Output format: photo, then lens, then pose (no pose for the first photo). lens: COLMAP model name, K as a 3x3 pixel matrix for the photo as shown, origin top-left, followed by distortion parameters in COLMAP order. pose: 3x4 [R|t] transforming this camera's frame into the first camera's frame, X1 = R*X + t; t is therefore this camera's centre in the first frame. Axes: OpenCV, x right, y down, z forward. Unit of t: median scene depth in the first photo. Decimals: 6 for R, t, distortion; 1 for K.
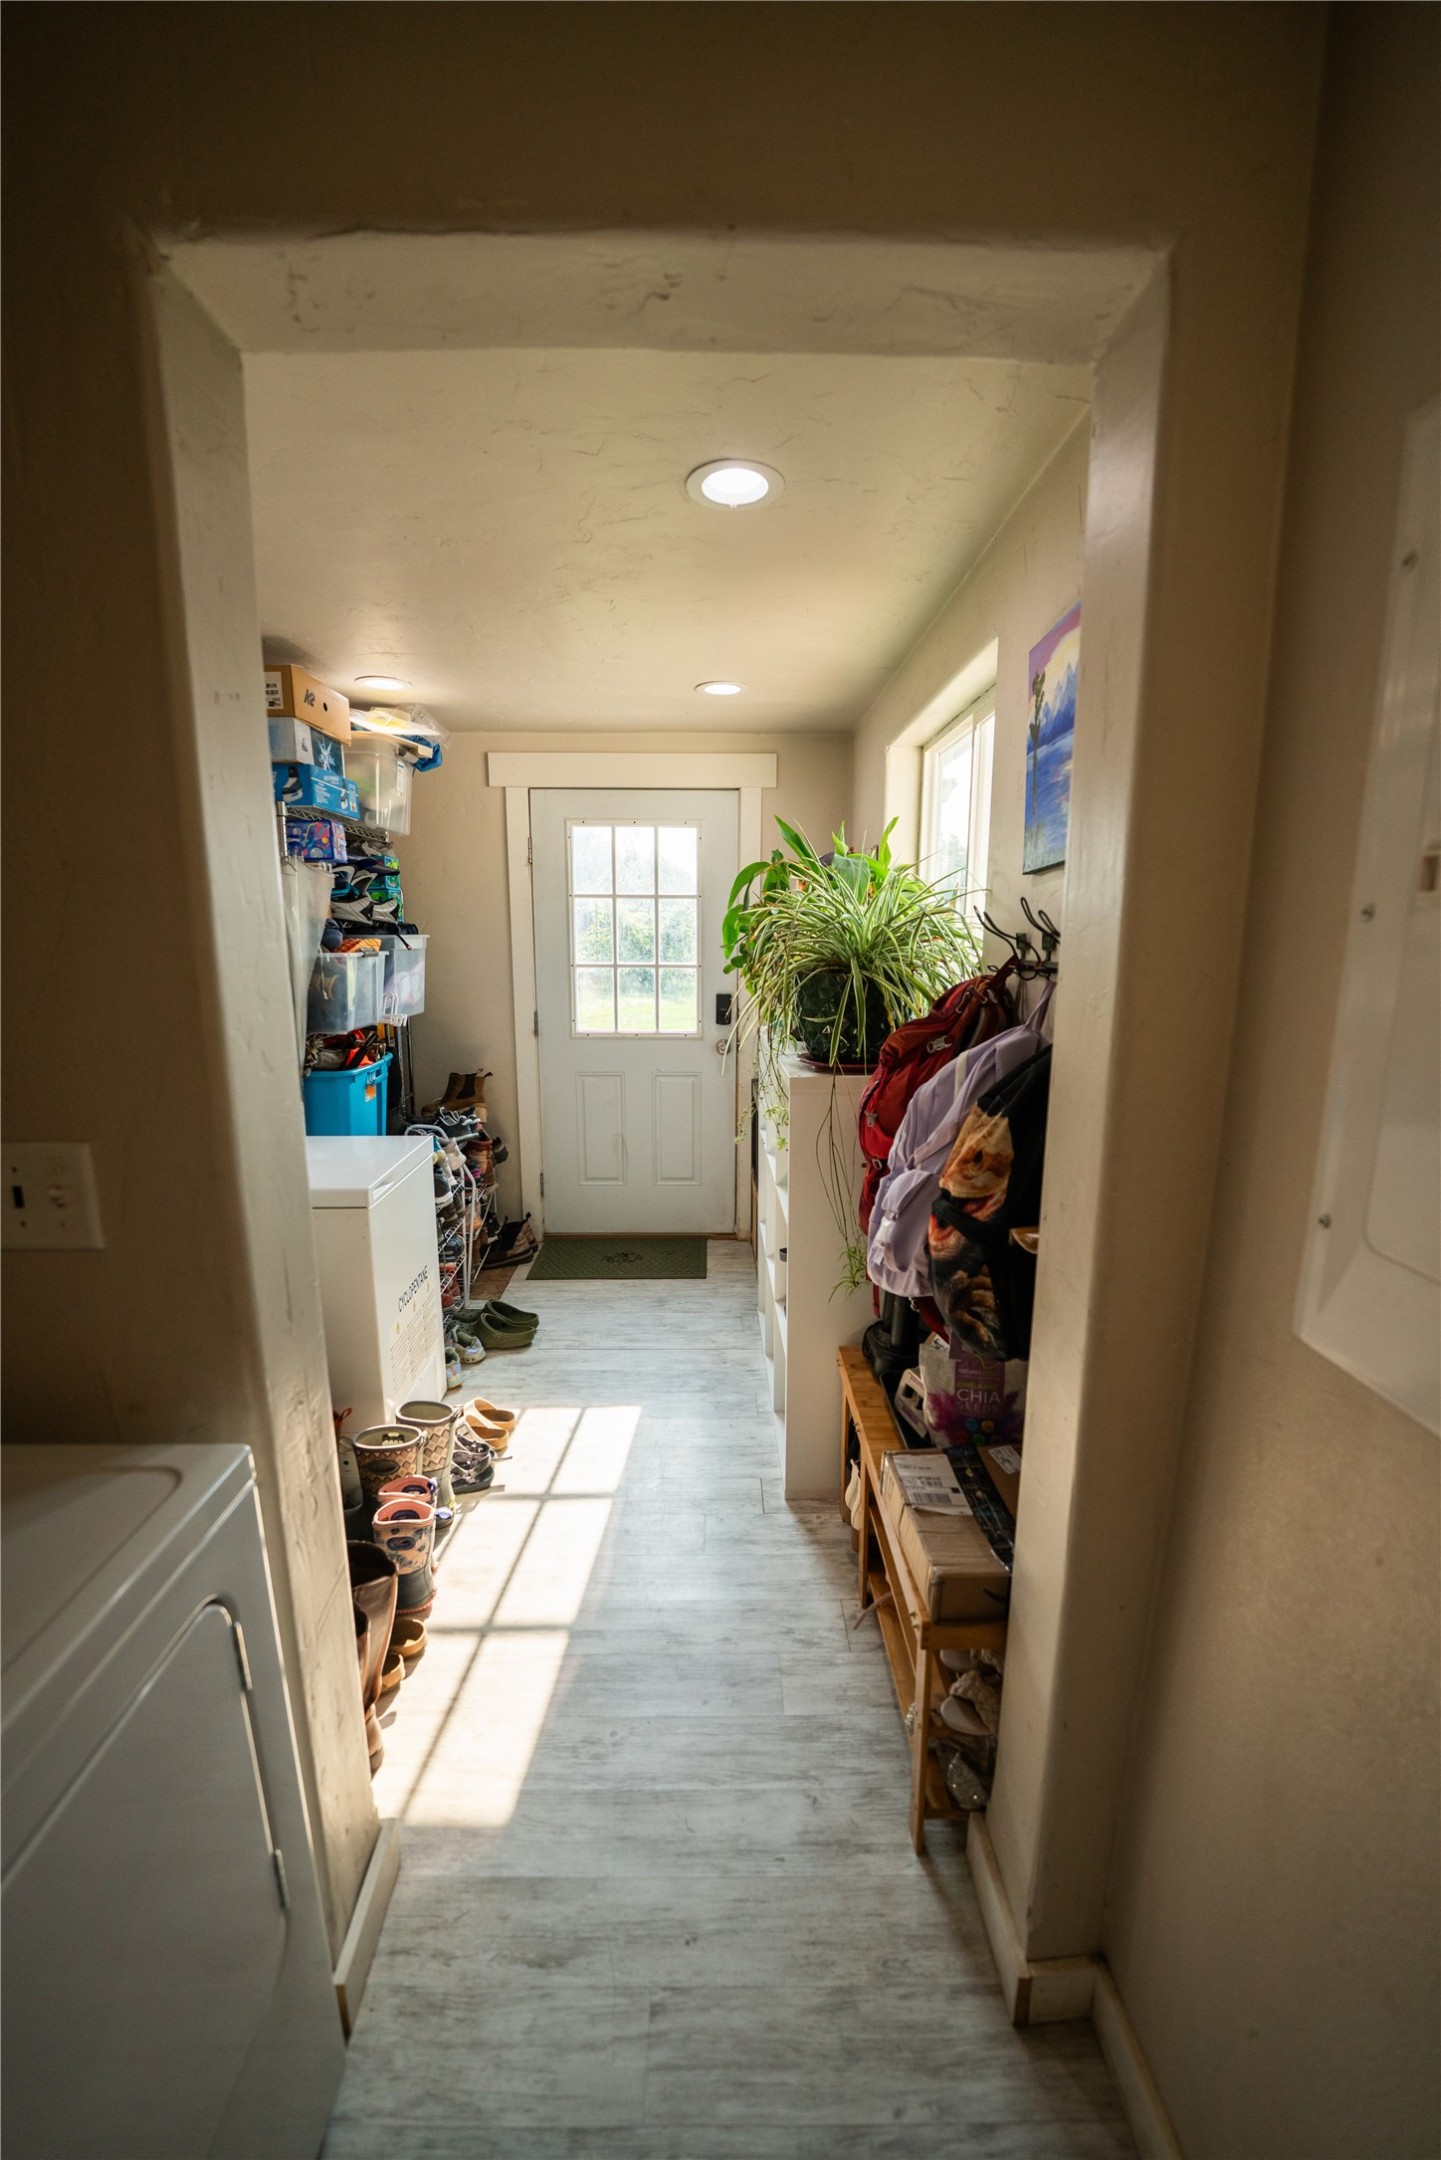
lens RADIAL K [[879.4, 0, 731.0], [0, 879.4, 1100.4], [0, 0, 1]] dist [-0.033369, 0.005018]
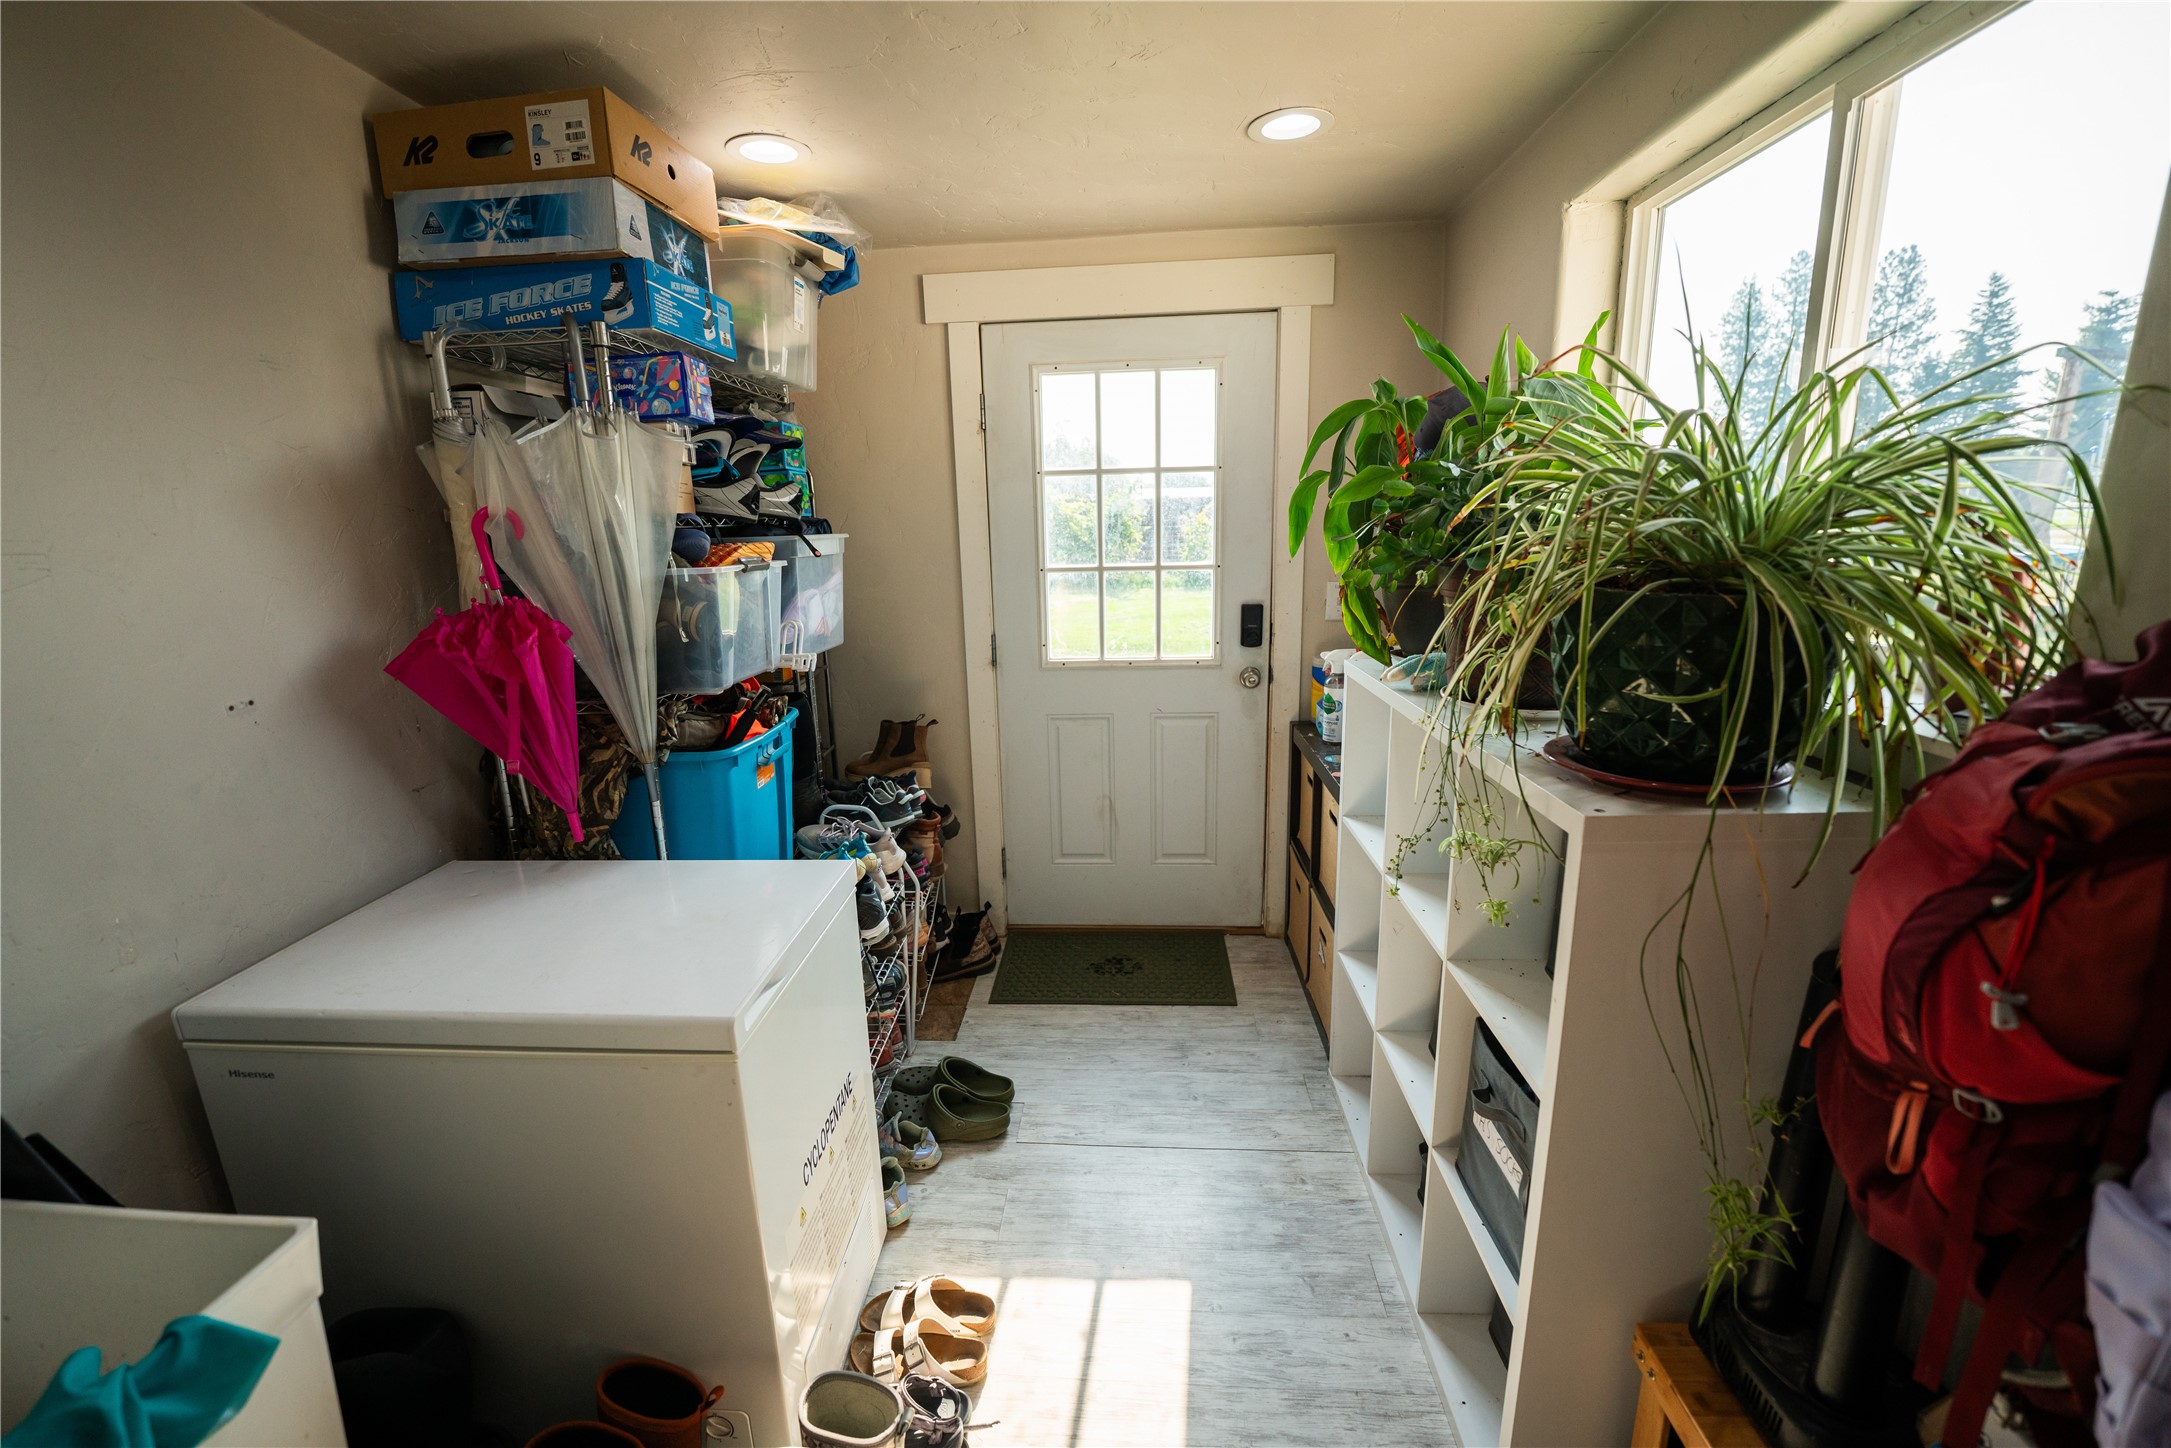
lens RADIAL K [[883.9, 0, 1074.4], [0, 883.9, 726.9], [0, 0, 1]] dist [-0.033369, 0.005018]
pose [[0.995161, -0.010343, -0.097710, -0.103731], [0.014091, 0.999188, 0.037750, -0.062828], [0.097240, -0.038944, 0.994499, 0.332465]]
